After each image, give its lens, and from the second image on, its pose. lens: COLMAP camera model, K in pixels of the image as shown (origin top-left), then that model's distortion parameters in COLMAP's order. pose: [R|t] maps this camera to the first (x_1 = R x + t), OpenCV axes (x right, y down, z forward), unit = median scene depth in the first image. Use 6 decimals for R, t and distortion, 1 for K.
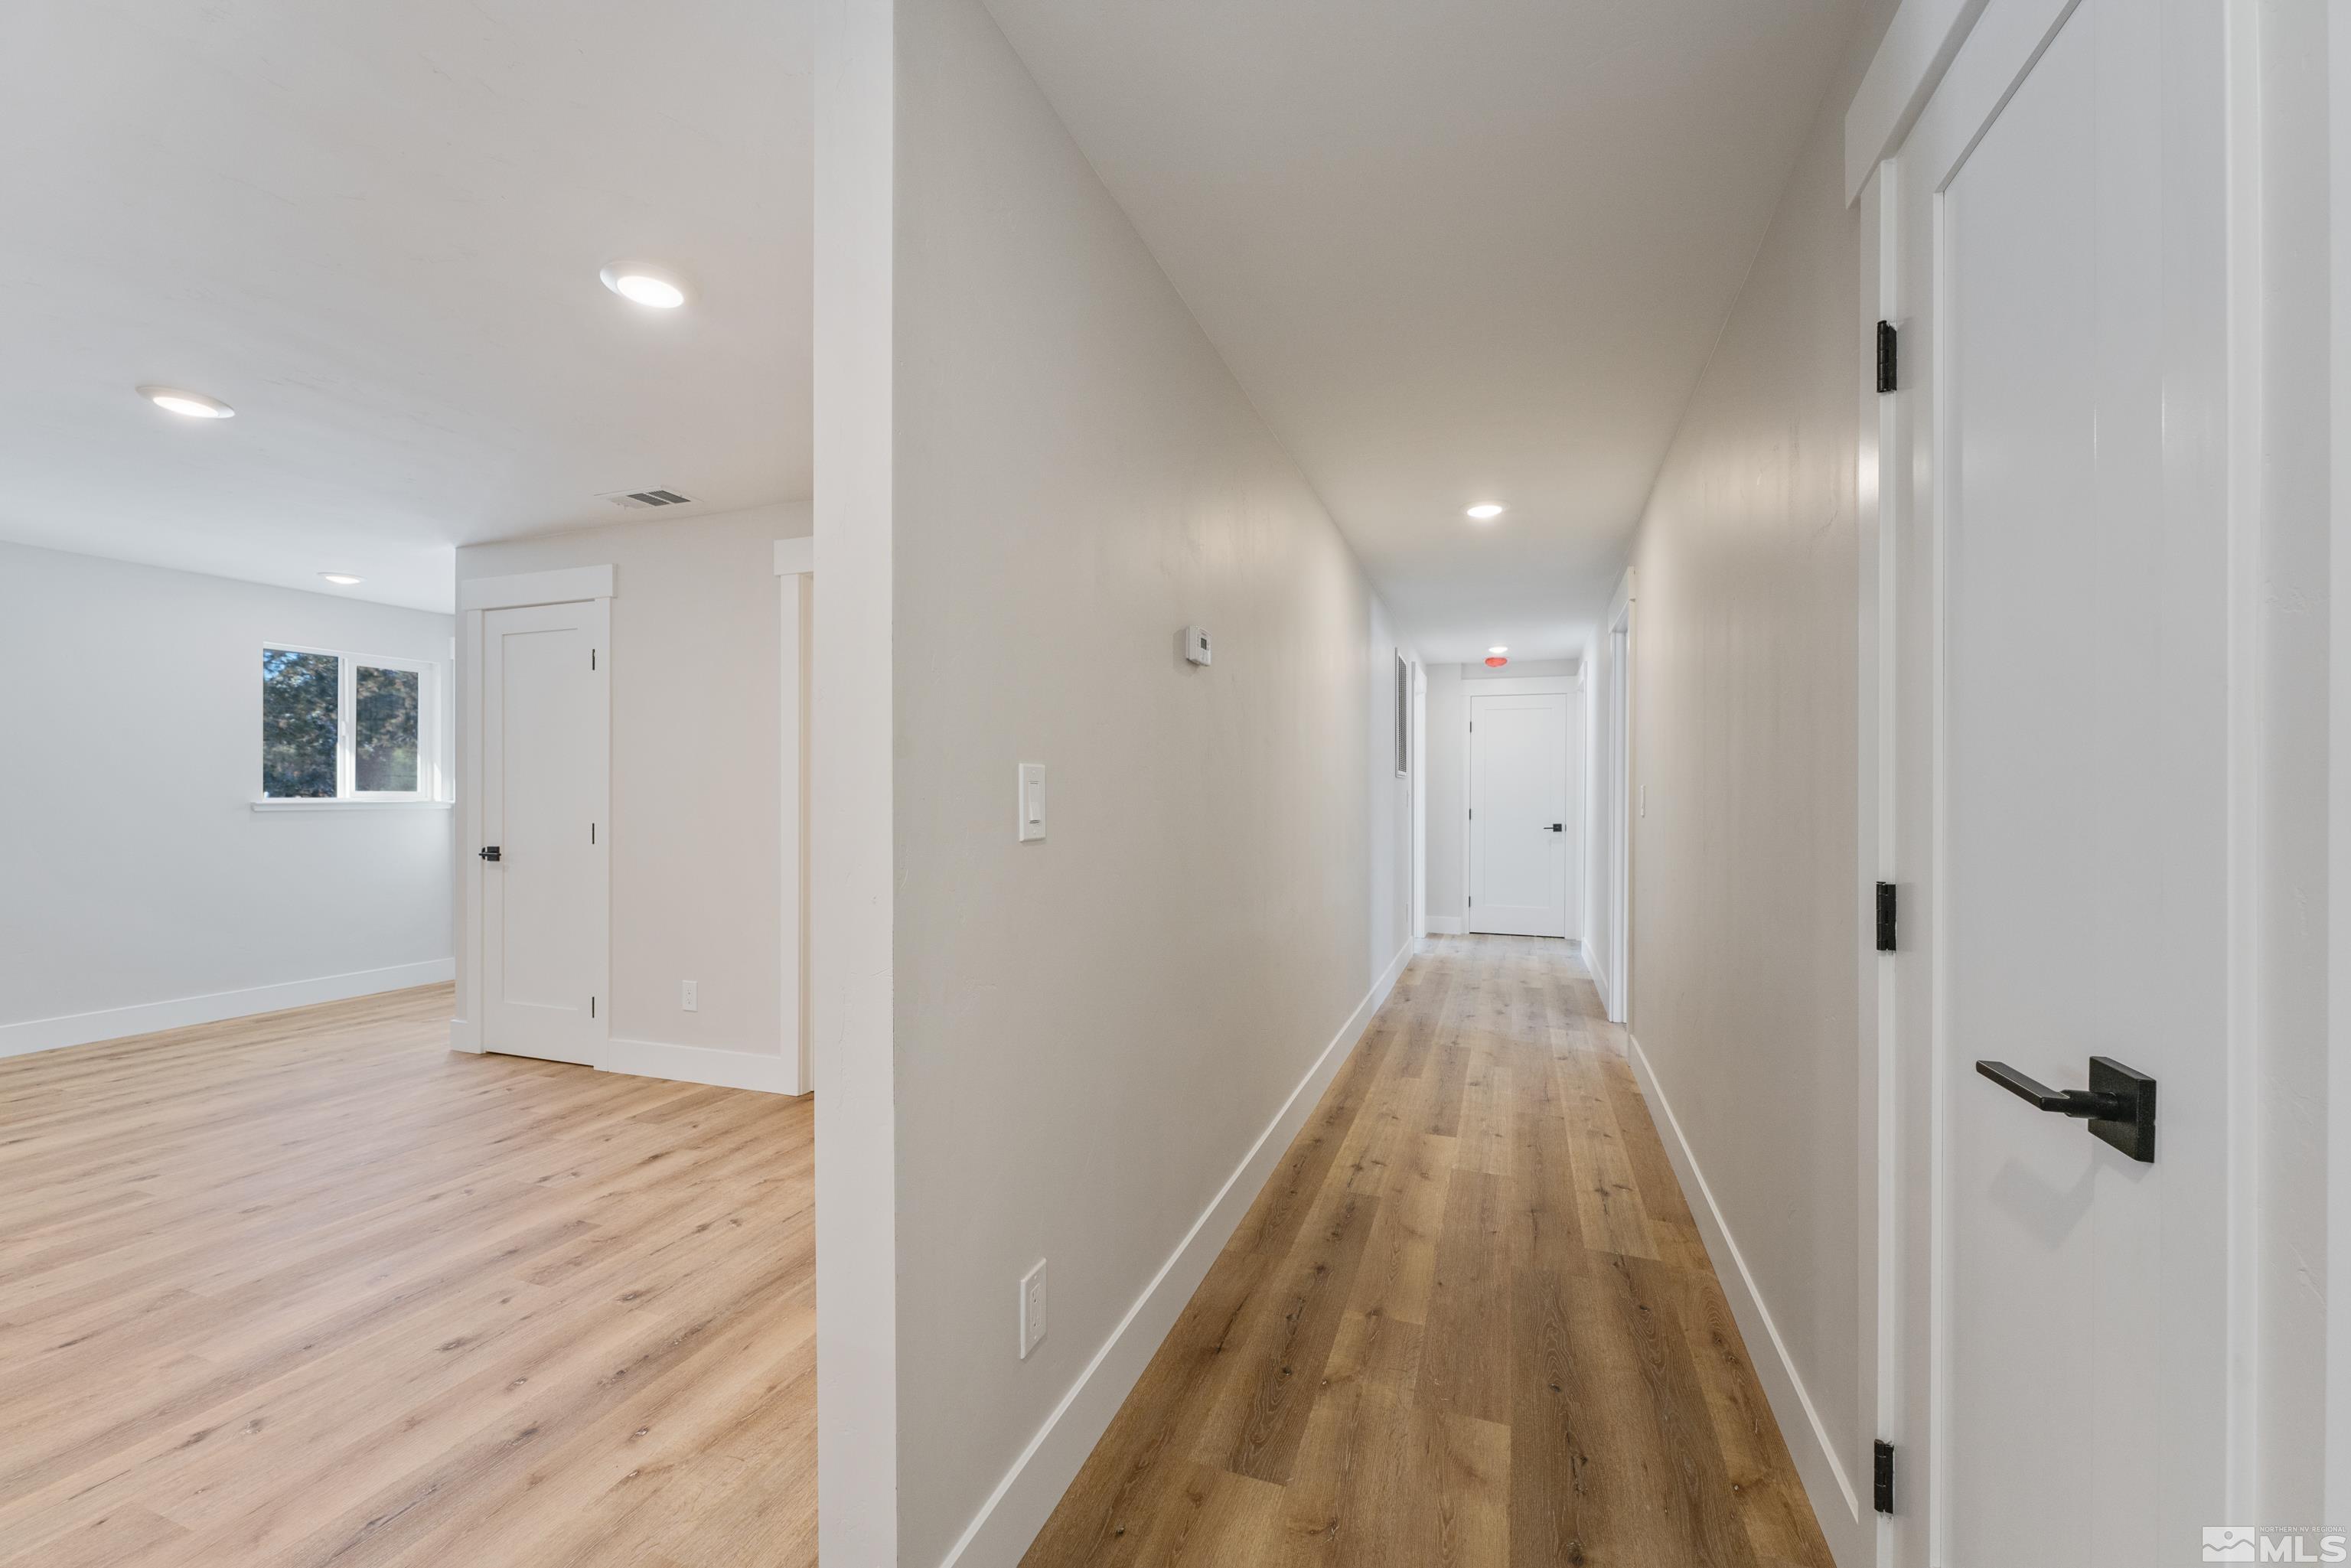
lens RADIAL K [[951.7, 0, 1165.9], [0, 951.7, 791.7], [0, 0, 1]] dist [-0.000413, -0.000445]
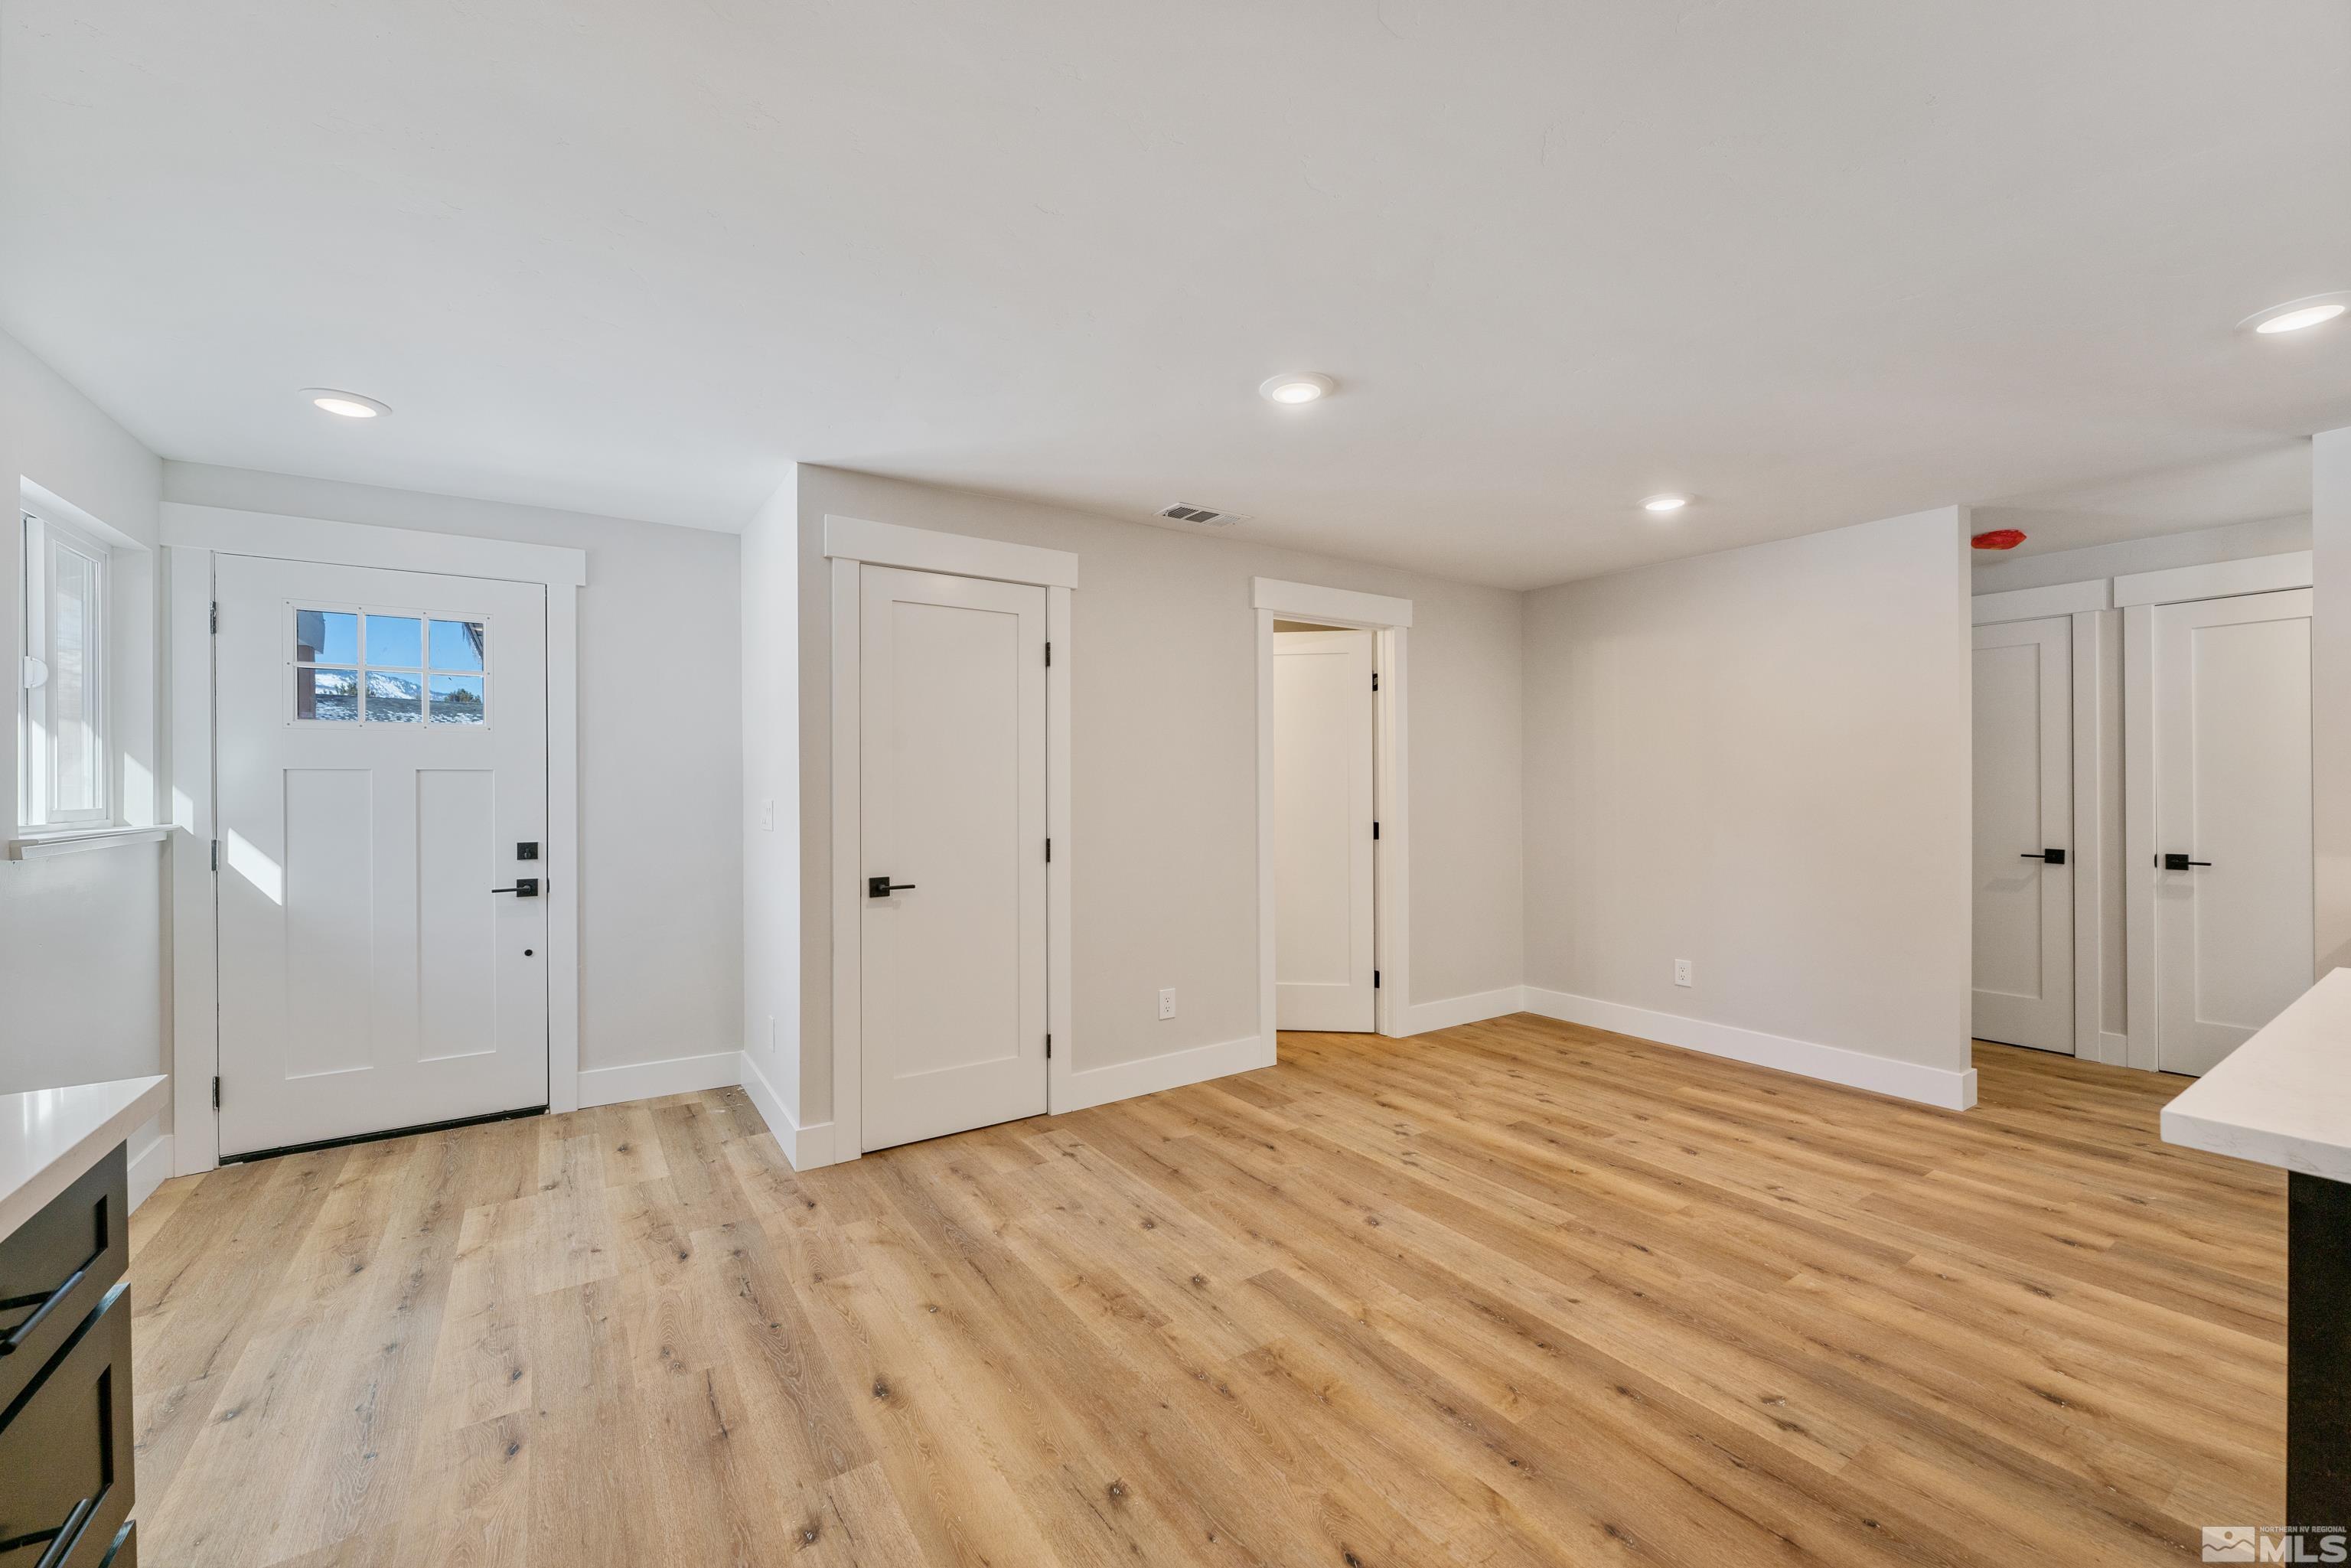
lens RADIAL K [[951.7, 0, 1201.1], [0, 951.7, 787.9], [0, 0, 1]] dist [-0.000413, -0.000445]
pose [[0.564399, -0.000071, 0.825502, -1.600249], [-0.005755, 0.999975, 0.004021, -0.025008], [-0.825482, -0.007020, 0.564384, 0.485556]]
